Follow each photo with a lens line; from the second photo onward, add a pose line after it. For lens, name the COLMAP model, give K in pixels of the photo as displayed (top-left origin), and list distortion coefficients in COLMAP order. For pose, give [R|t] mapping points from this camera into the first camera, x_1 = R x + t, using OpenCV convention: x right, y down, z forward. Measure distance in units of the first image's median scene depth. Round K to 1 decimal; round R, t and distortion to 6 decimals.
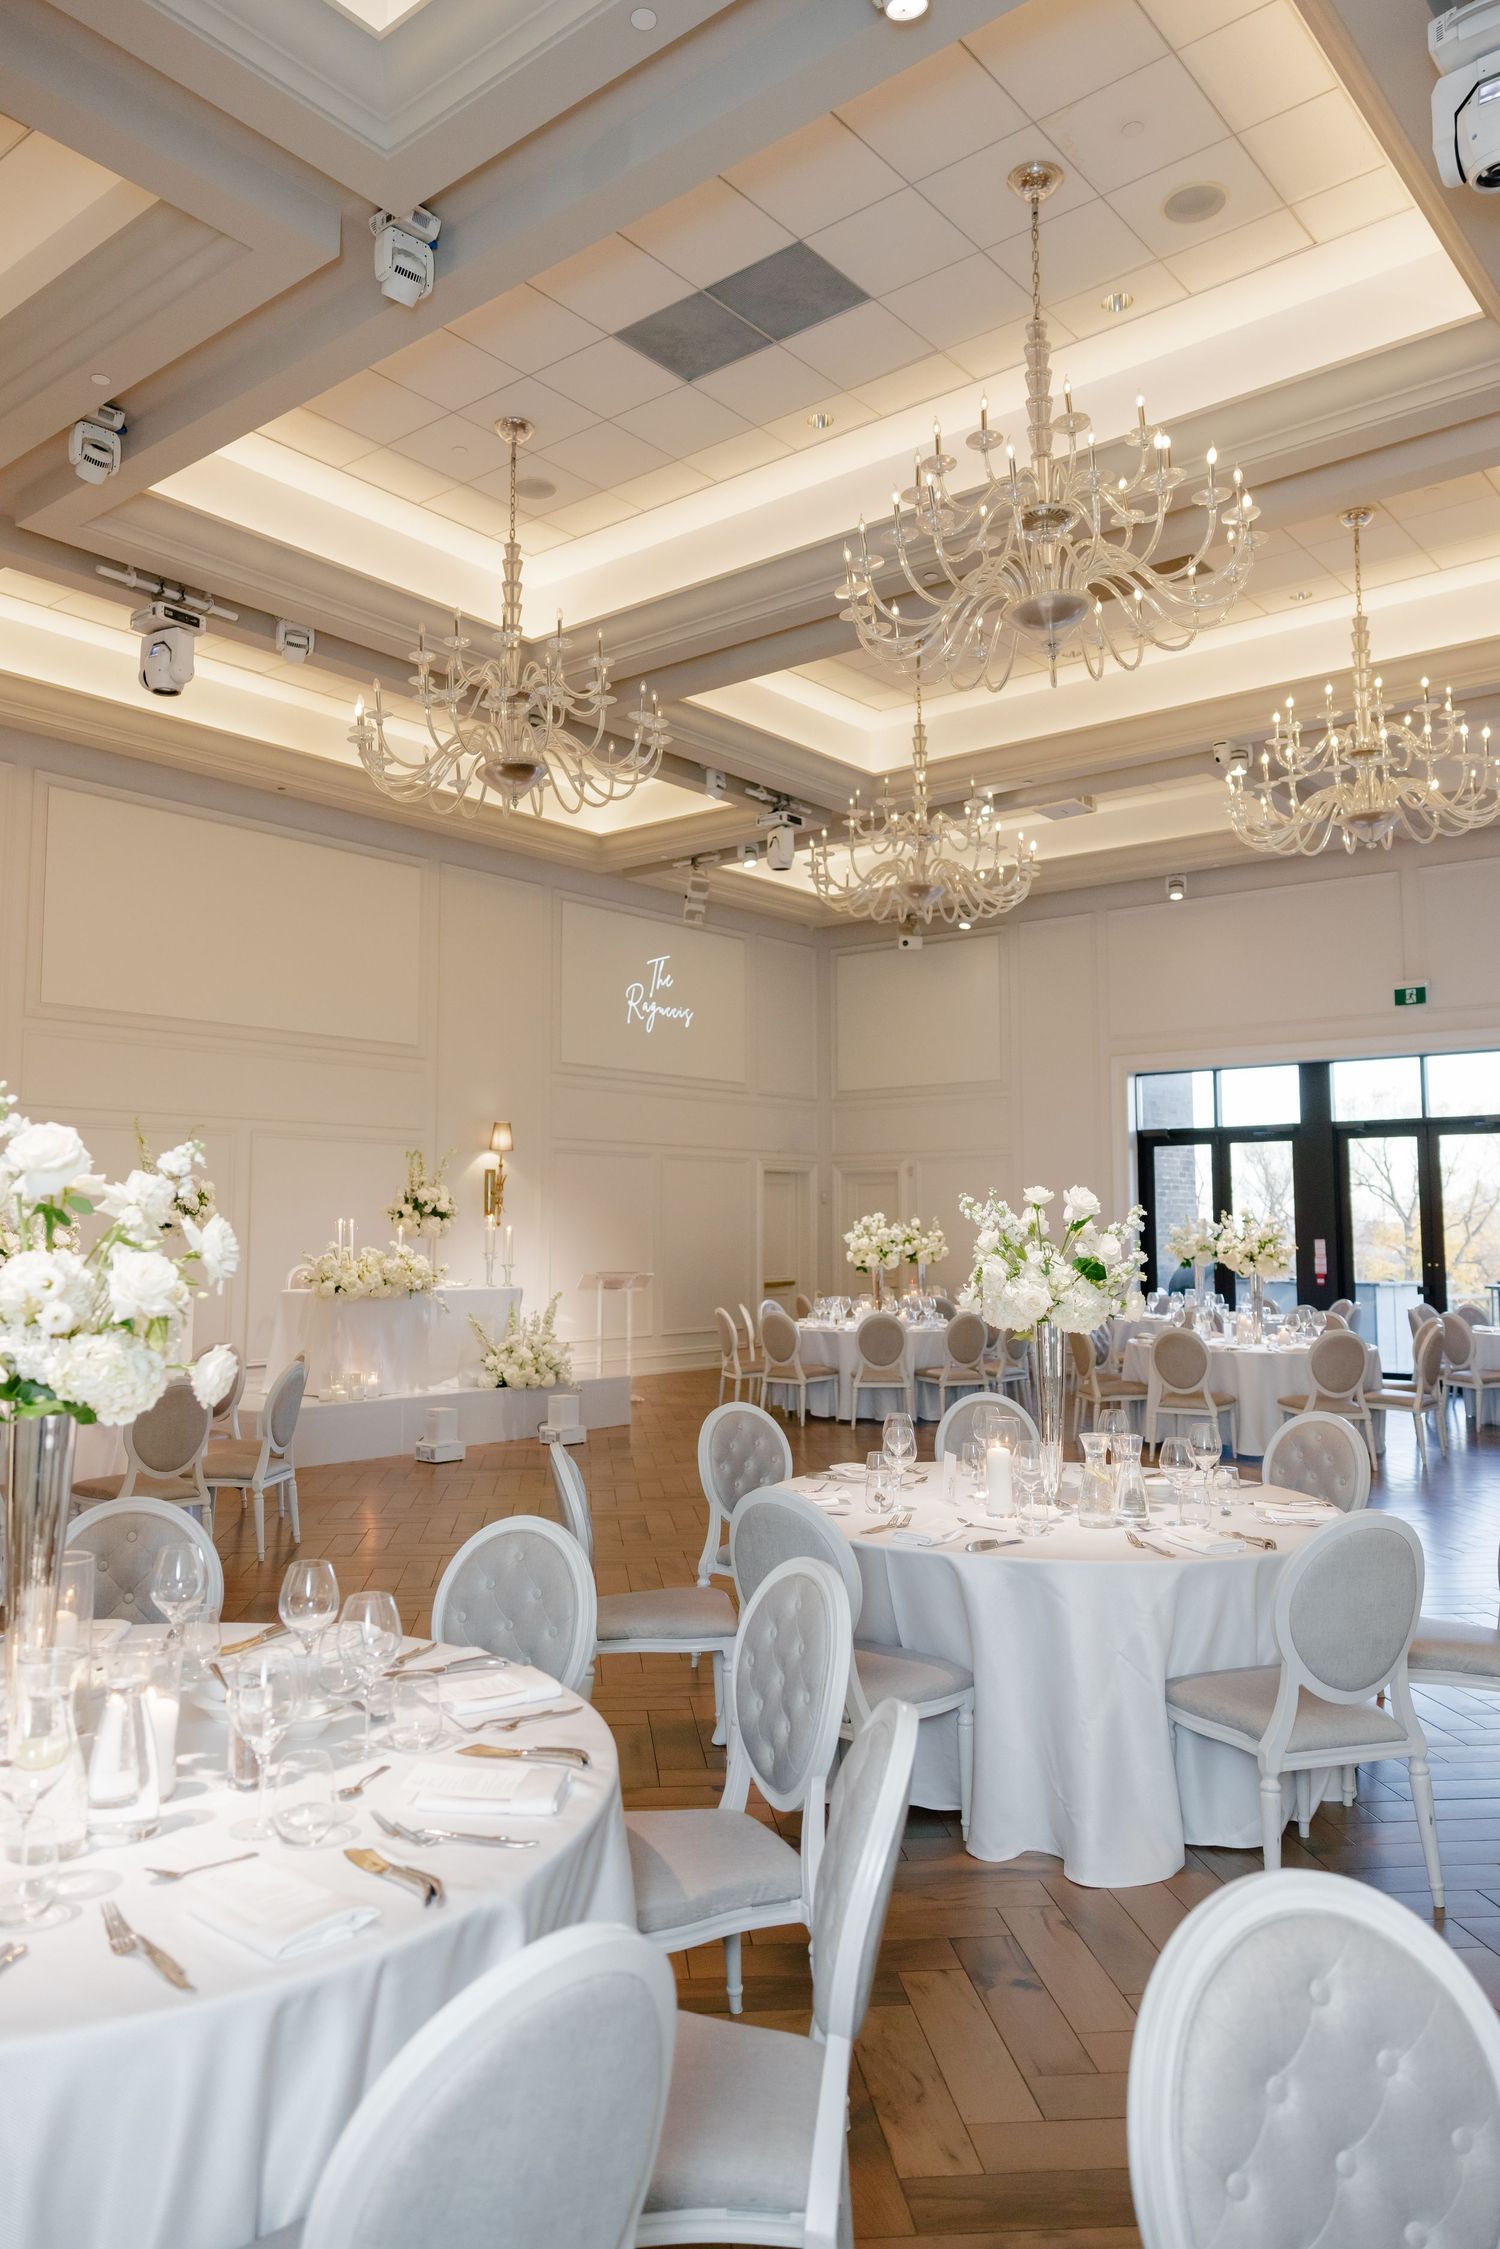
lens RADIAL K [[1608.9, 0, 739.1], [0, 1608.9, 1097.9], [0, 0, 1]] dist [0.011136, 0.000696]
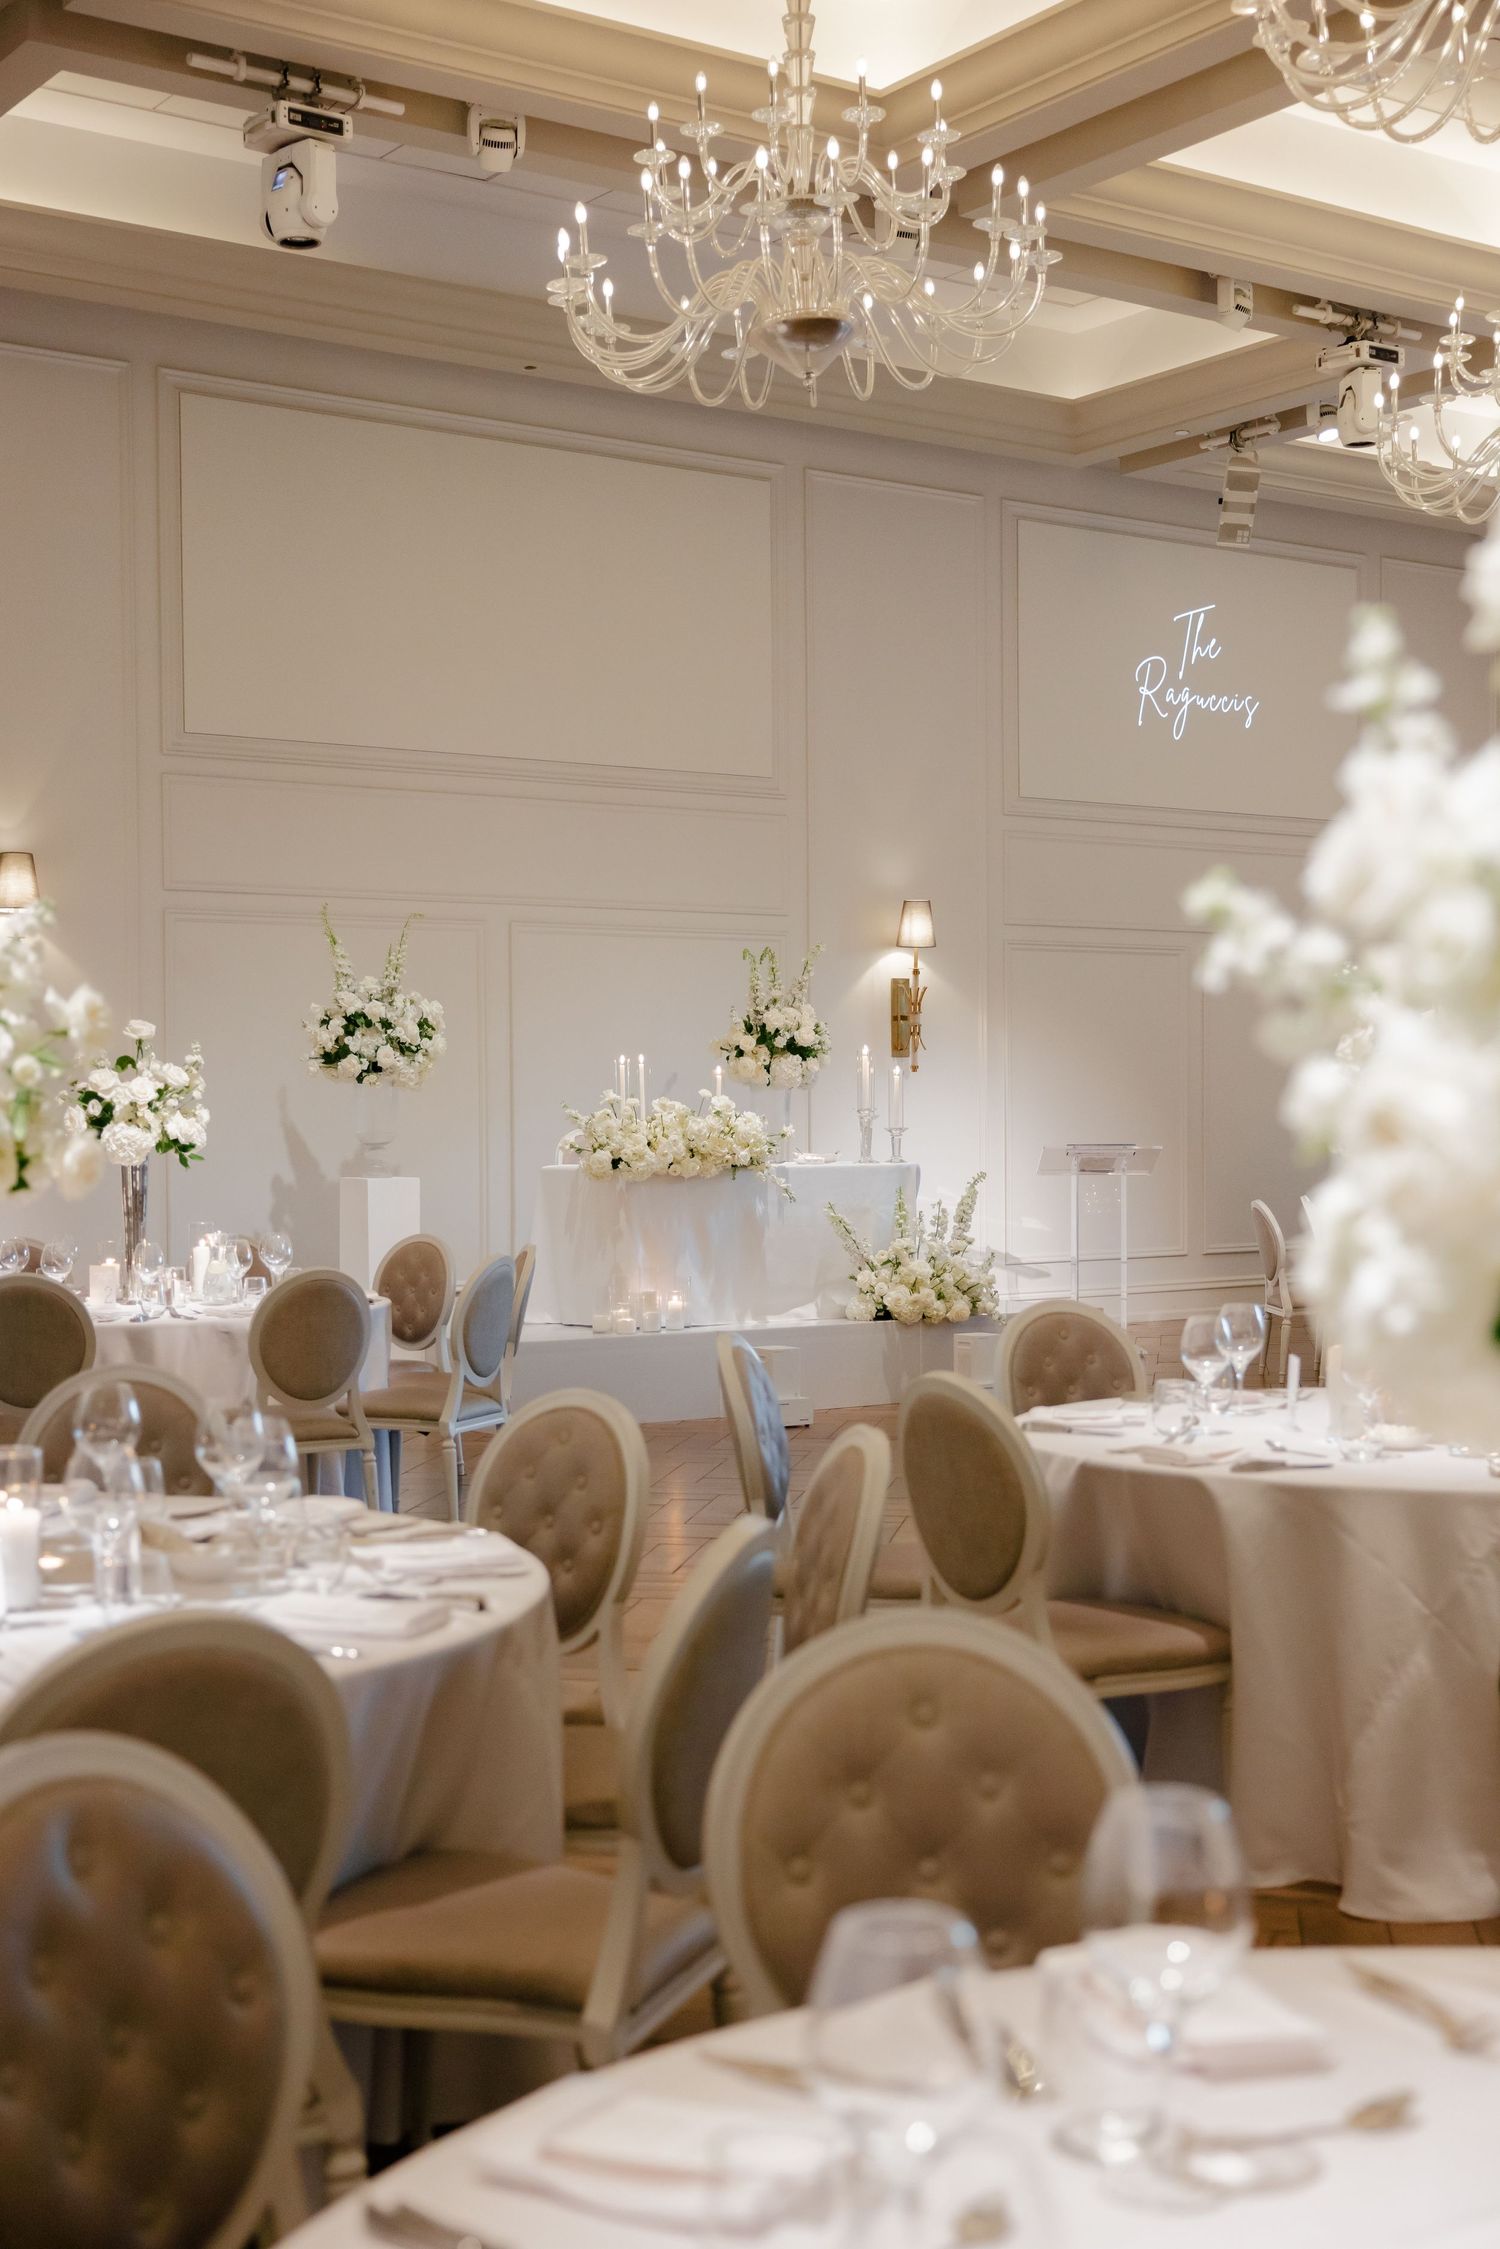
lens RADIAL K [[2866.1, 0, 743.7], [0, 2866.1, 1204.2], [0, 0, 1]] dist [0.009731, 0.034754]
pose [[0.966107, 0.001658, -0.258136, 0.097526], [0.028689, 0.993095, 0.113749, 0.005860], [0.256542, -0.117300, 0.959389, -0.092986]]
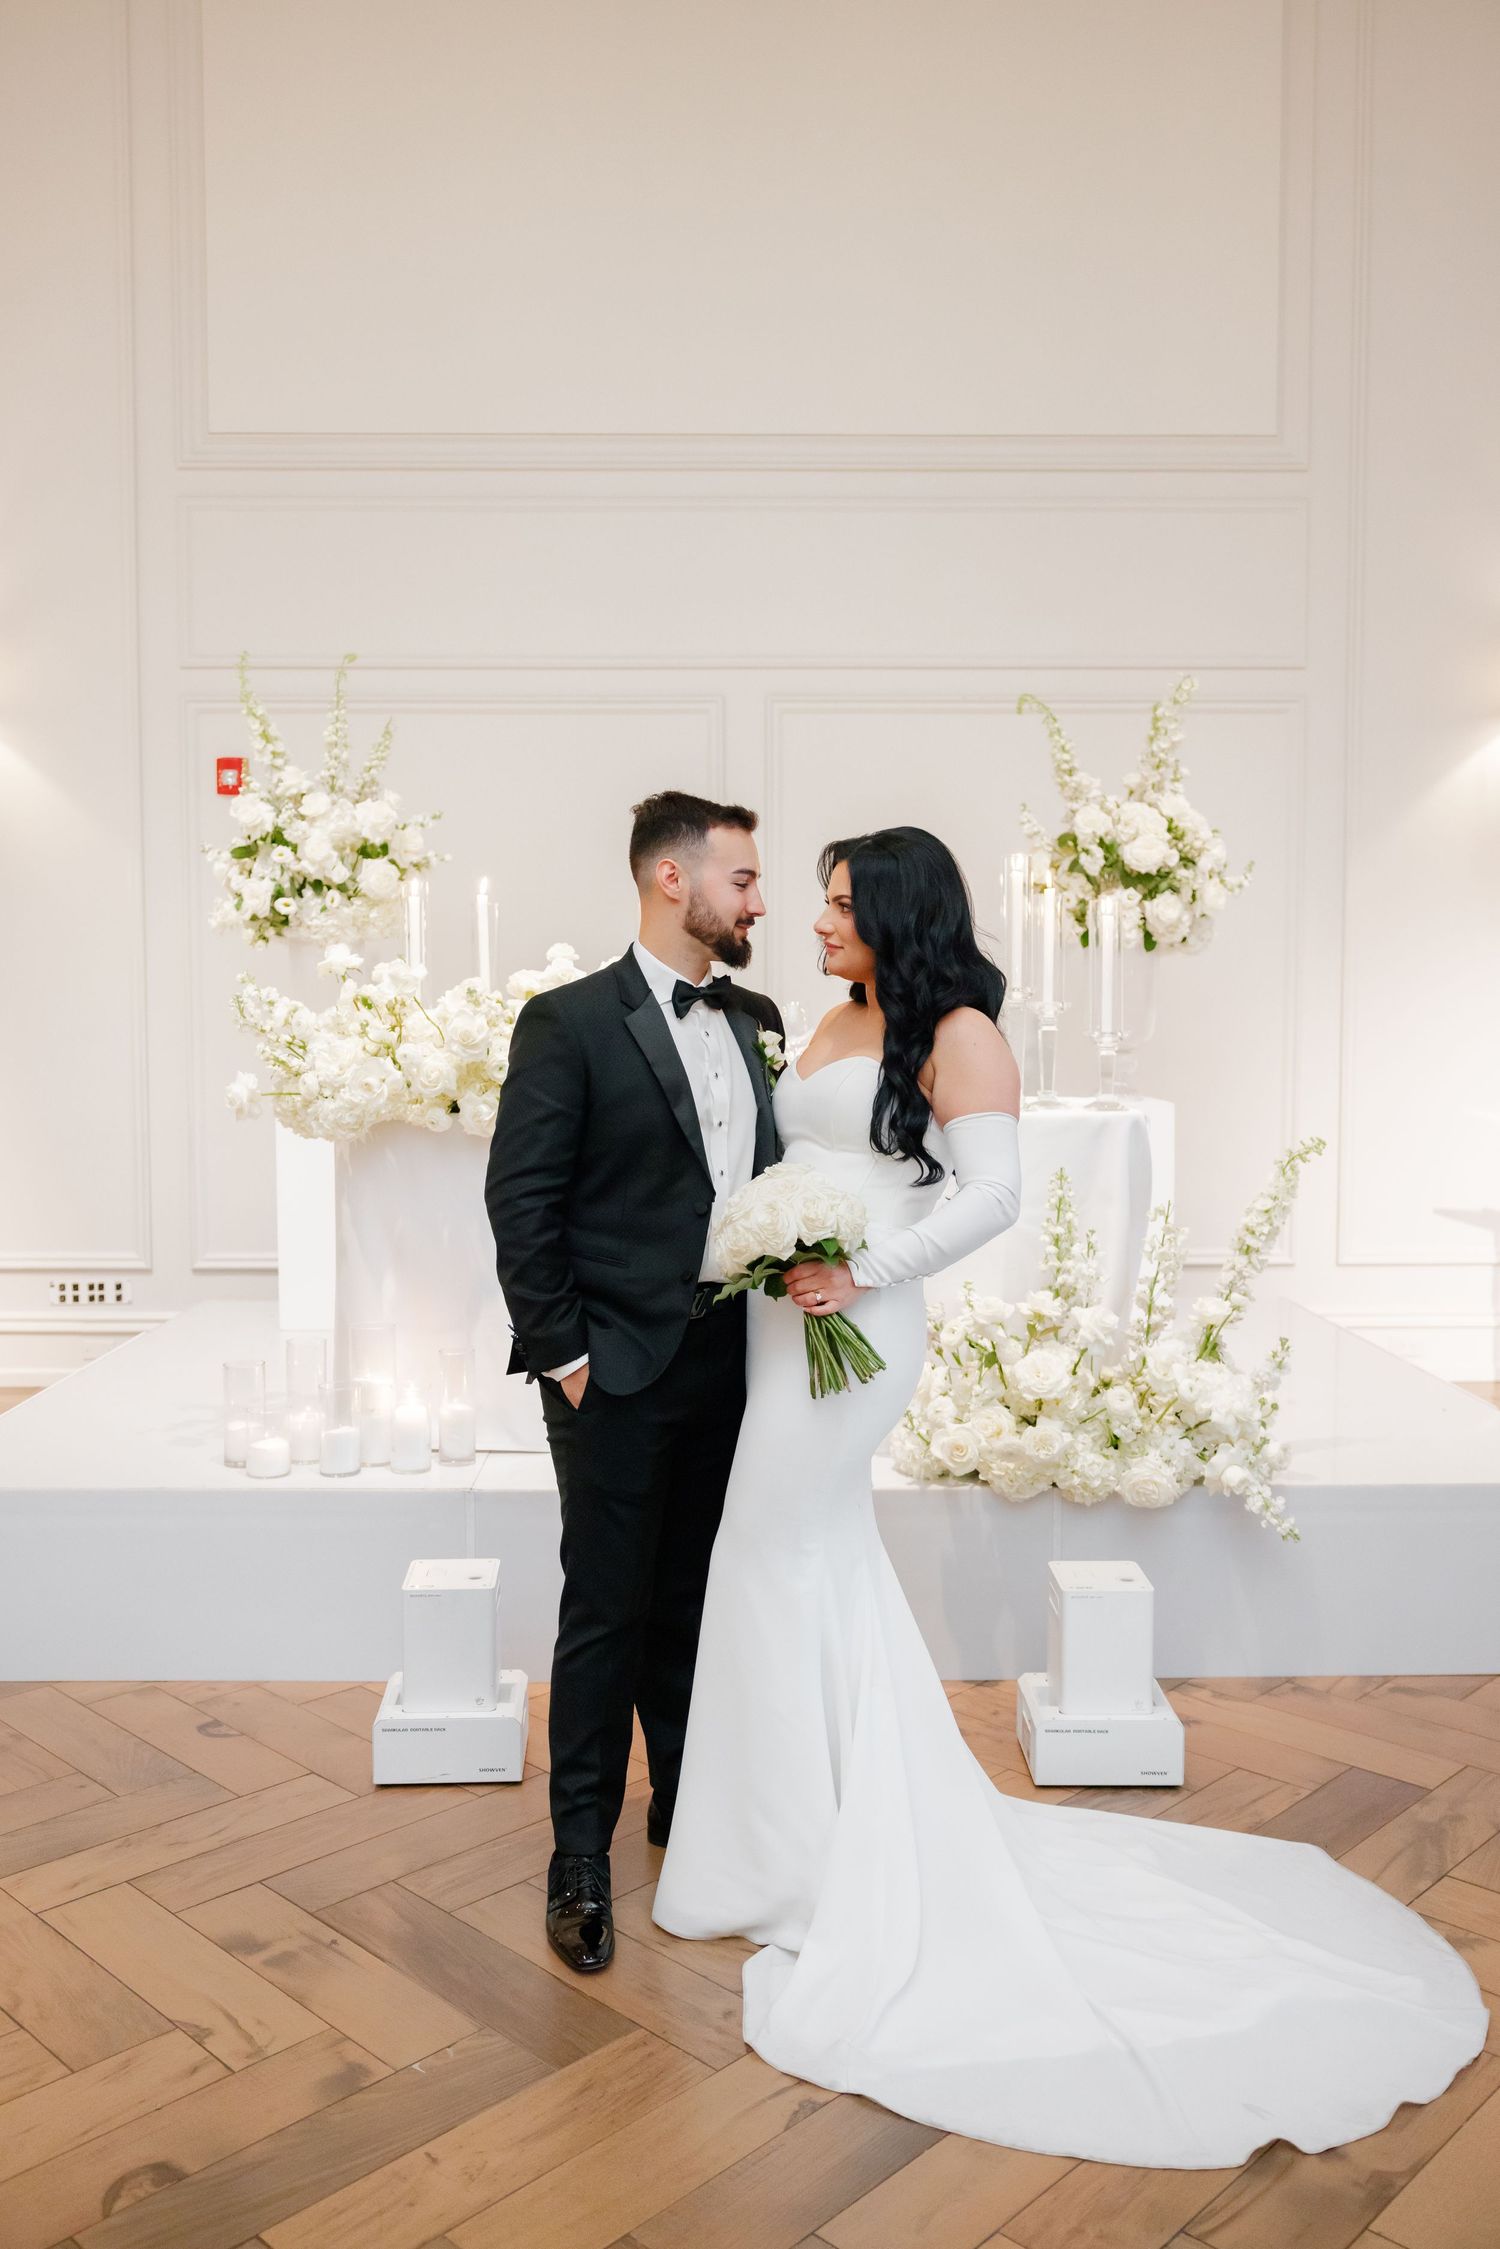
lens RADIAL K [[1830.2, 0, 747.8], [0, 1830.2, 1111.2], [0, 0, 1]] dist [-0.025405, 0.036760]
pose [[0.640133, 0.047977, -0.766765, 0.068413], [0.066184, 0.990894, 0.117254, 0.086631], [0.765408, -0.125806, 0.631129, 0.857534]]
